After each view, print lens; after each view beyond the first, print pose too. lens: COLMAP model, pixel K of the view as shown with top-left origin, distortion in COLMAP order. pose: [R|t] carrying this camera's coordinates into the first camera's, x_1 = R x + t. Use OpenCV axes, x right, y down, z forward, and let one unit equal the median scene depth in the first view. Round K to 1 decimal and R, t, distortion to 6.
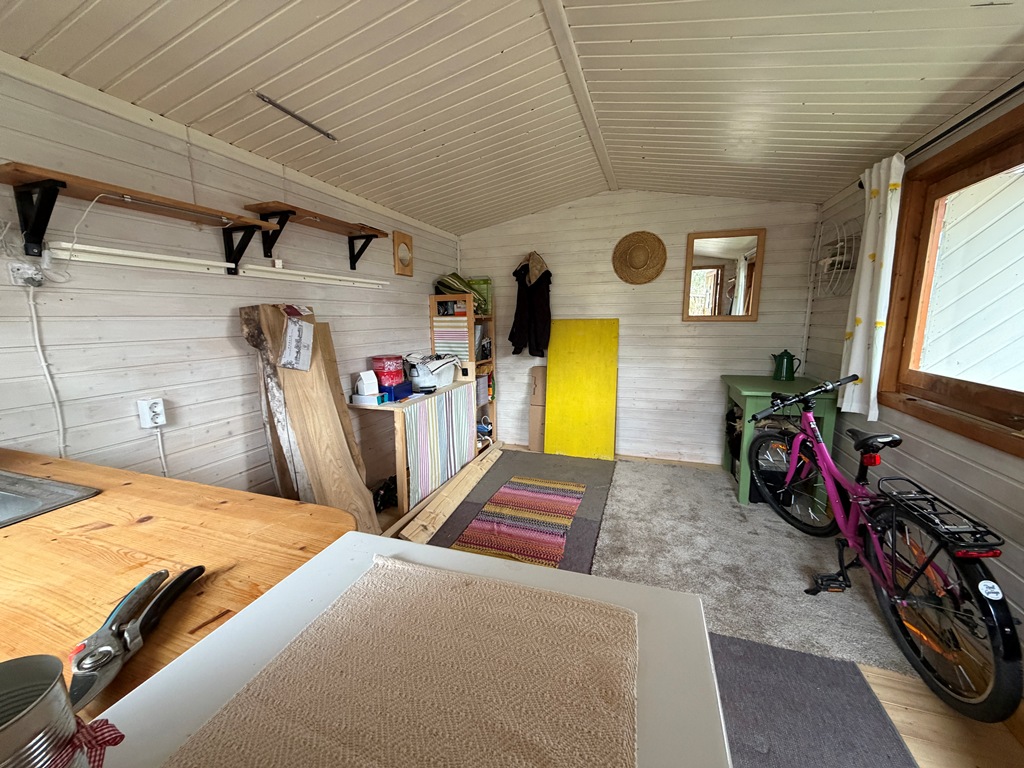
lens RADIAL K [[409.5, 0, 510.4], [0, 409.5, 385.9], [0, 0, 1]] dist [0.000783, -0.000196]
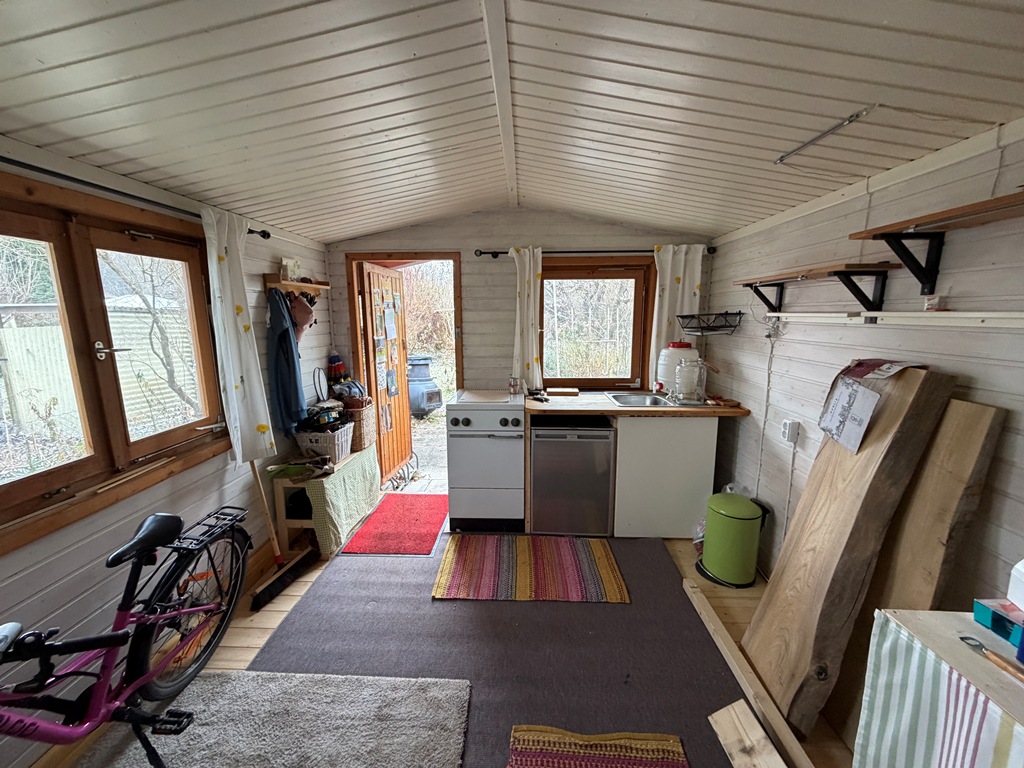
lens RADIAL K [[409.5, 0, 508.2], [0, 409.5, 382.2], [0, 0, 1]] dist [0.000783, -0.000196]
pose [[-0.955232, 0.056400, -0.290433, 0.303843], [-0.041173, 0.946768, 0.319274, -0.376297], [0.292980, 0.316939, -0.902060, 1.496930]]
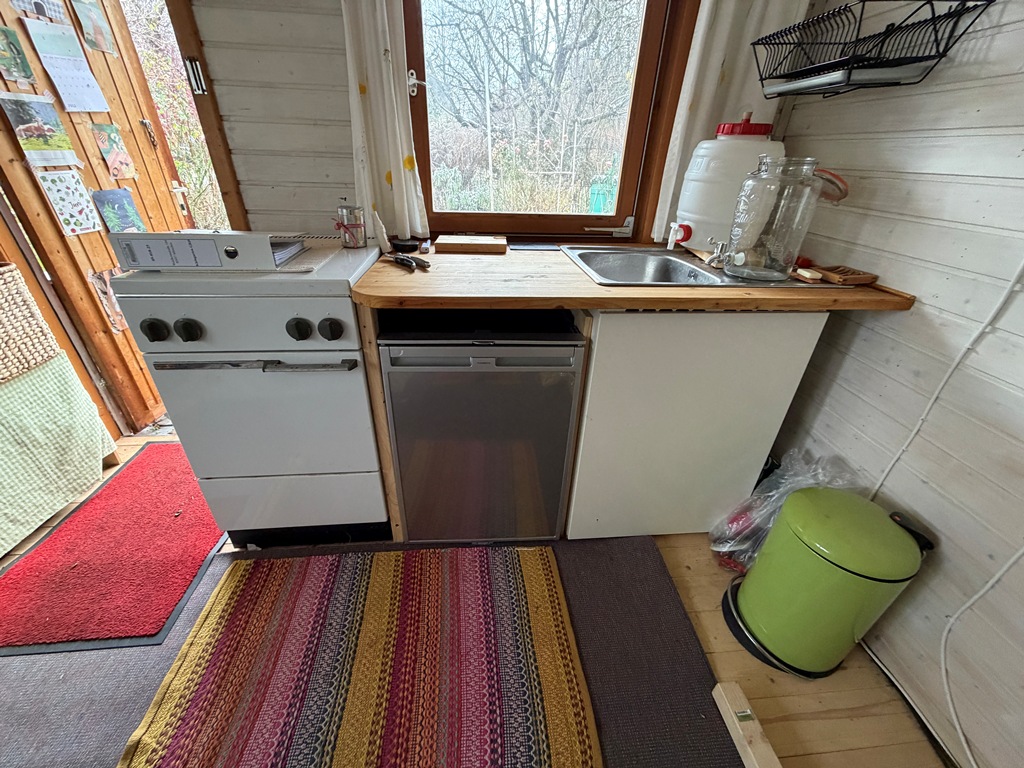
lens RADIAL K [[409.5, 0, 509.9], [0, 409.5, 388.4], [0, 0, 1]] dist [0.000783, -0.000196]
pose [[-0.906777, 0.188311, -0.377219, 0.036830], [-0.098549, 0.775255, 0.623913, -0.194307], [0.409931, 0.602925, -0.684426, 1.041344]]
